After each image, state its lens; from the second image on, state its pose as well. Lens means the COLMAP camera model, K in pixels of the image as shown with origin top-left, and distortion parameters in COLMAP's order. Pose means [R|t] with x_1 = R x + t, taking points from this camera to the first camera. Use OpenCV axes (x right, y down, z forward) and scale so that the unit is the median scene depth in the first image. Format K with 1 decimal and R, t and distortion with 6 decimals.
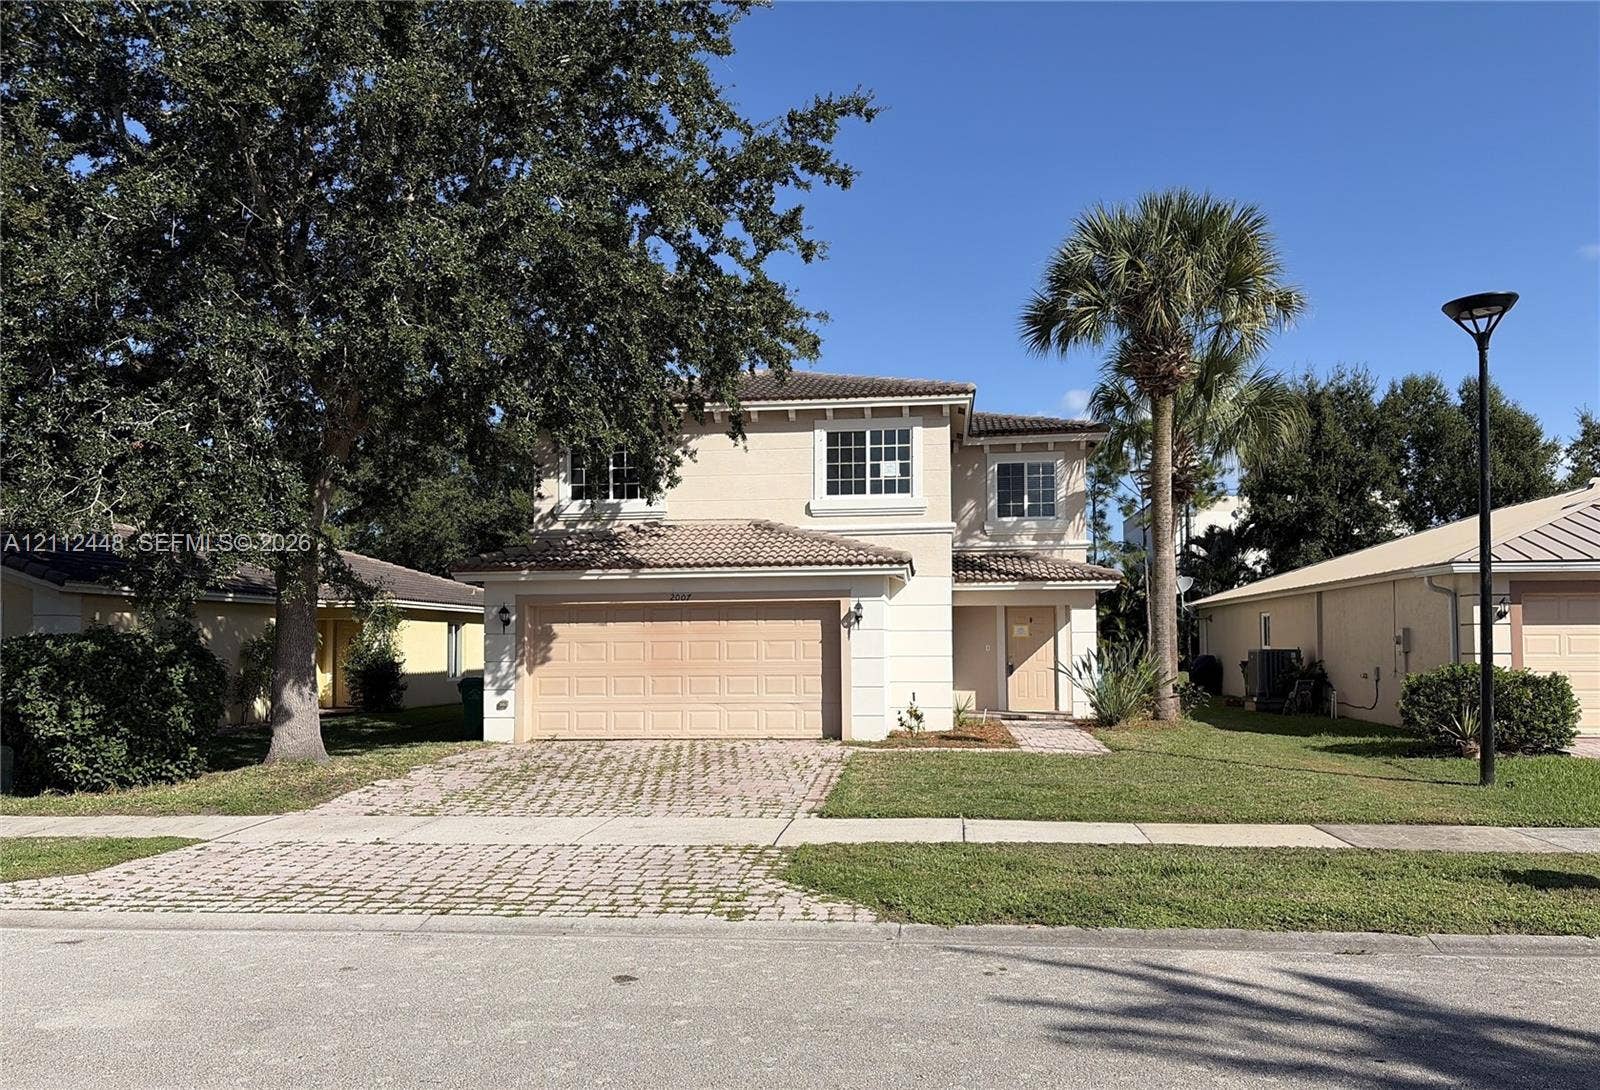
lens RADIAL K [[1220.2, 0, 793.4], [0, 1220.2, 609.1], [0, 0, 1]] dist [0.064694, -0.003304]
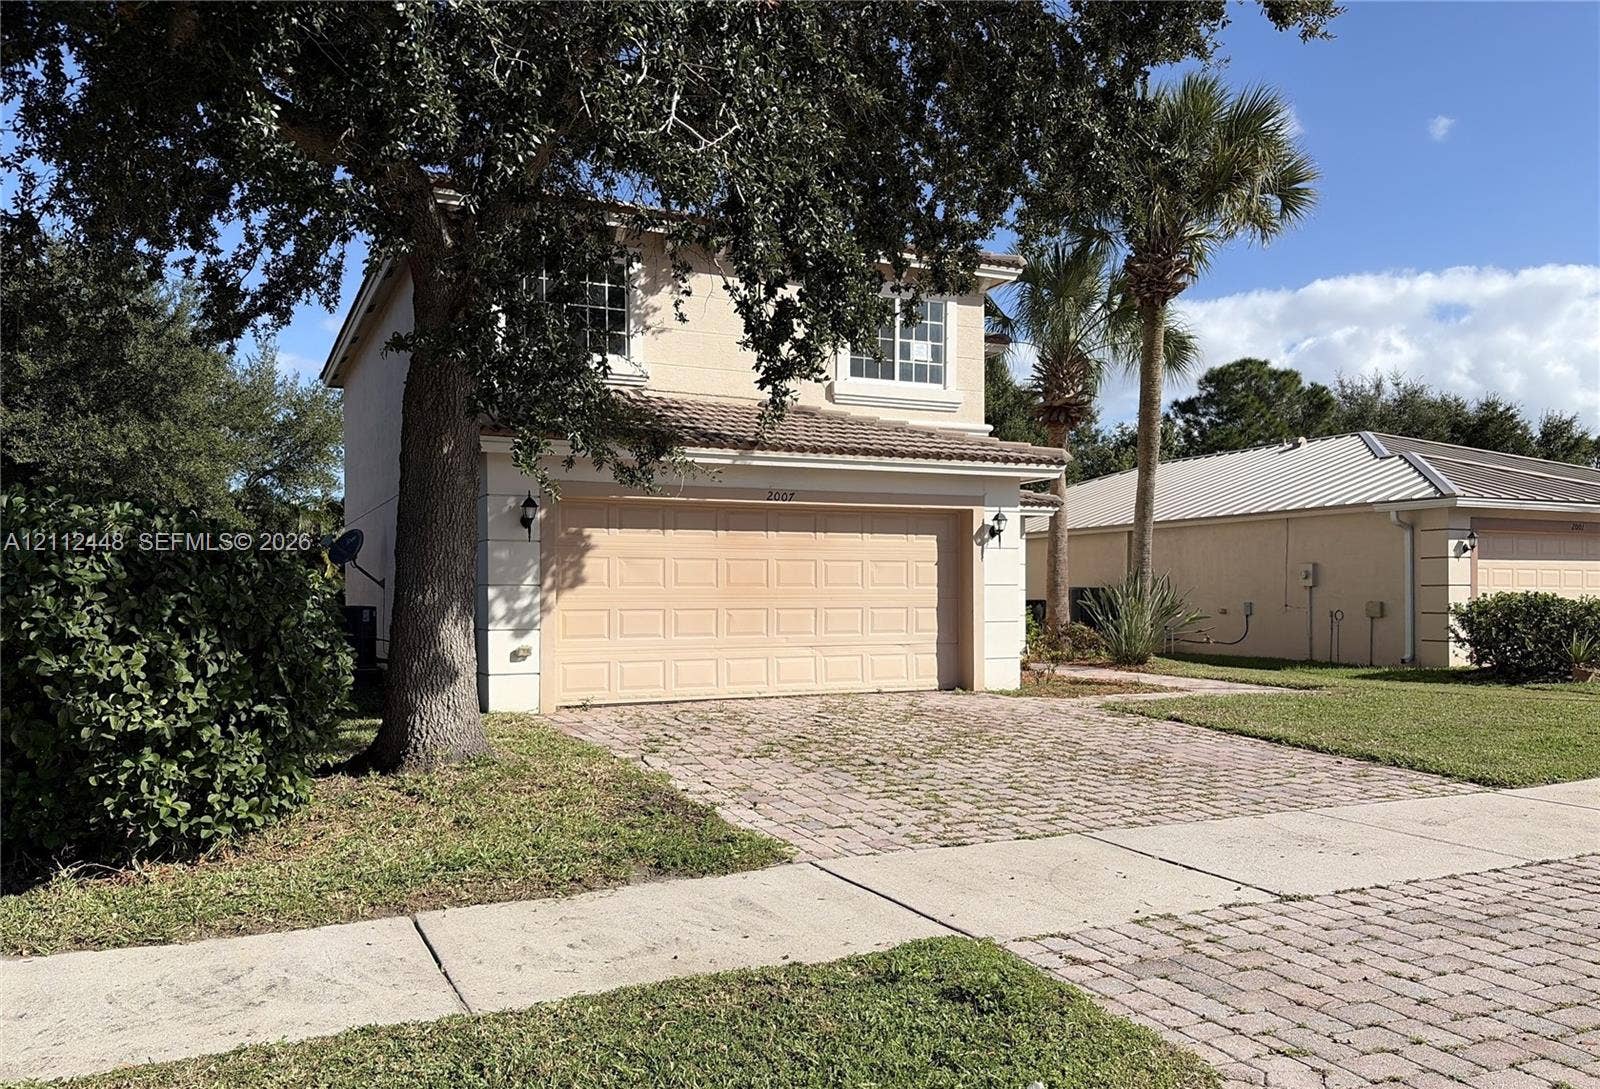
lens RADIAL K [[1220.2, 0, 793.4], [0, 1220.2, 608.6], [0, 0, 1]] dist [0.064694, -0.003304]
pose [[0.843199, 0.001433, 0.537600, -0.457193], [-0.021065, 0.999317, 0.030375, 0.033225], [-0.537189, -0.036937, 0.842653, 0.398840]]
